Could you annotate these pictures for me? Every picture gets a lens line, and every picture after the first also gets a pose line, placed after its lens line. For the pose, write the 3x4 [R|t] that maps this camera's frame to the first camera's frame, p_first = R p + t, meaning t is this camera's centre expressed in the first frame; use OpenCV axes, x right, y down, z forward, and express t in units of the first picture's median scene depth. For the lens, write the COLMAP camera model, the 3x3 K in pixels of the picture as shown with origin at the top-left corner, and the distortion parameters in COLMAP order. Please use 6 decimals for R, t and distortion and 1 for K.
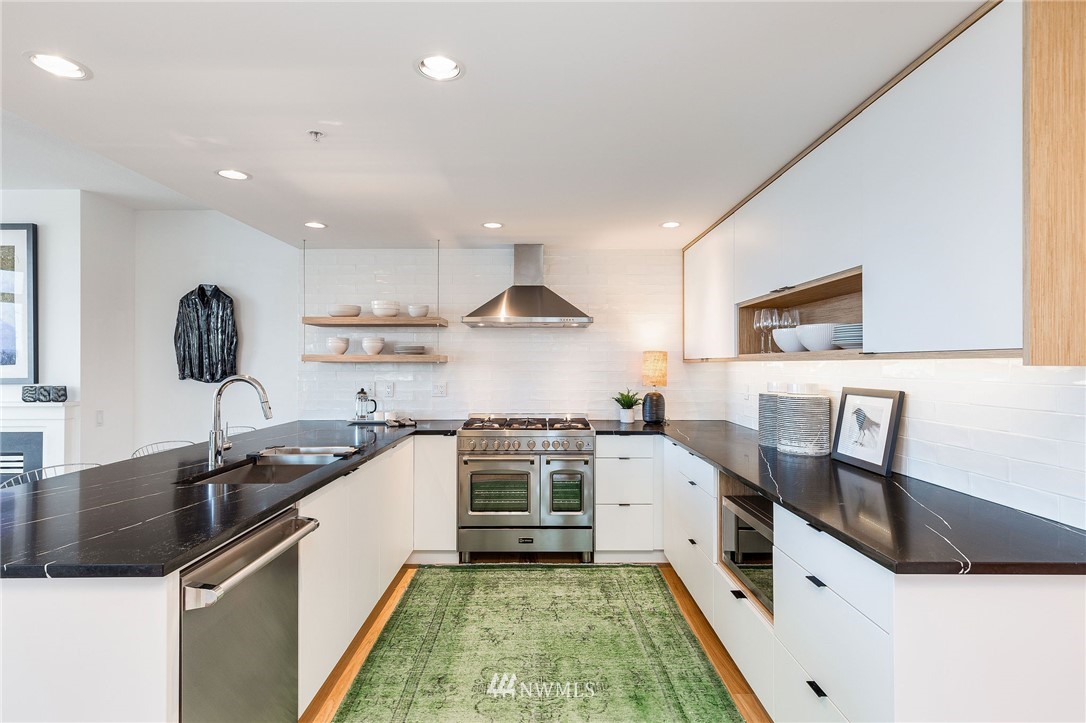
lens RADIAL K [[533.2, 0, 540.1], [0, 533.2, 360.0], [0, 0, 1]] dist [0.001647, 0.000520]
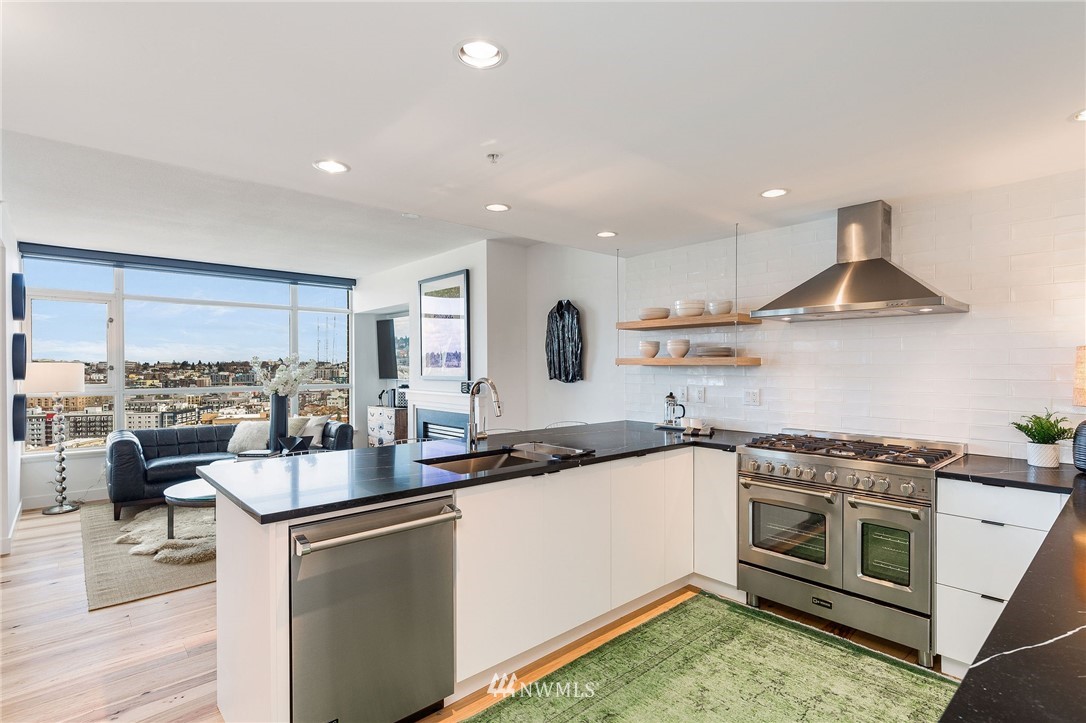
lens RADIAL K [[533.2, 0, 540.9], [0, 533.2, 368.3], [0, 0, 1]] dist [0.001647, 0.000520]
pose [[0.662961, 0.003885, -0.748644, 0.267005], [0.007503, 0.999902, 0.011834, -0.004394], [0.748617, -0.013462, 0.662866, 0.202842]]
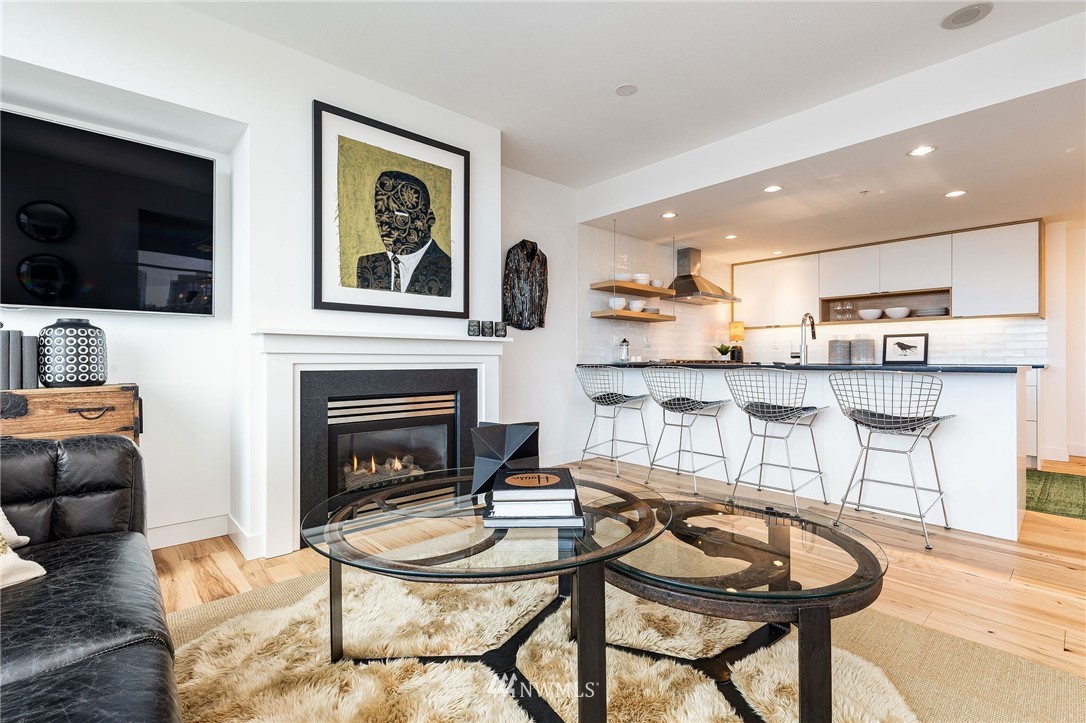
lens RADIAL K [[491.4, 0, 537.3], [0, 491.4, 355.3], [0, 0, 1]] dist [-0.000108, -0.001677]
pose [[0.744034, 0.008391, 0.668089, -1.480211], [-0.007331, 0.999963, -0.004396, 0.116036], [-0.668102, -0.001627, 0.744068, 0.267306]]
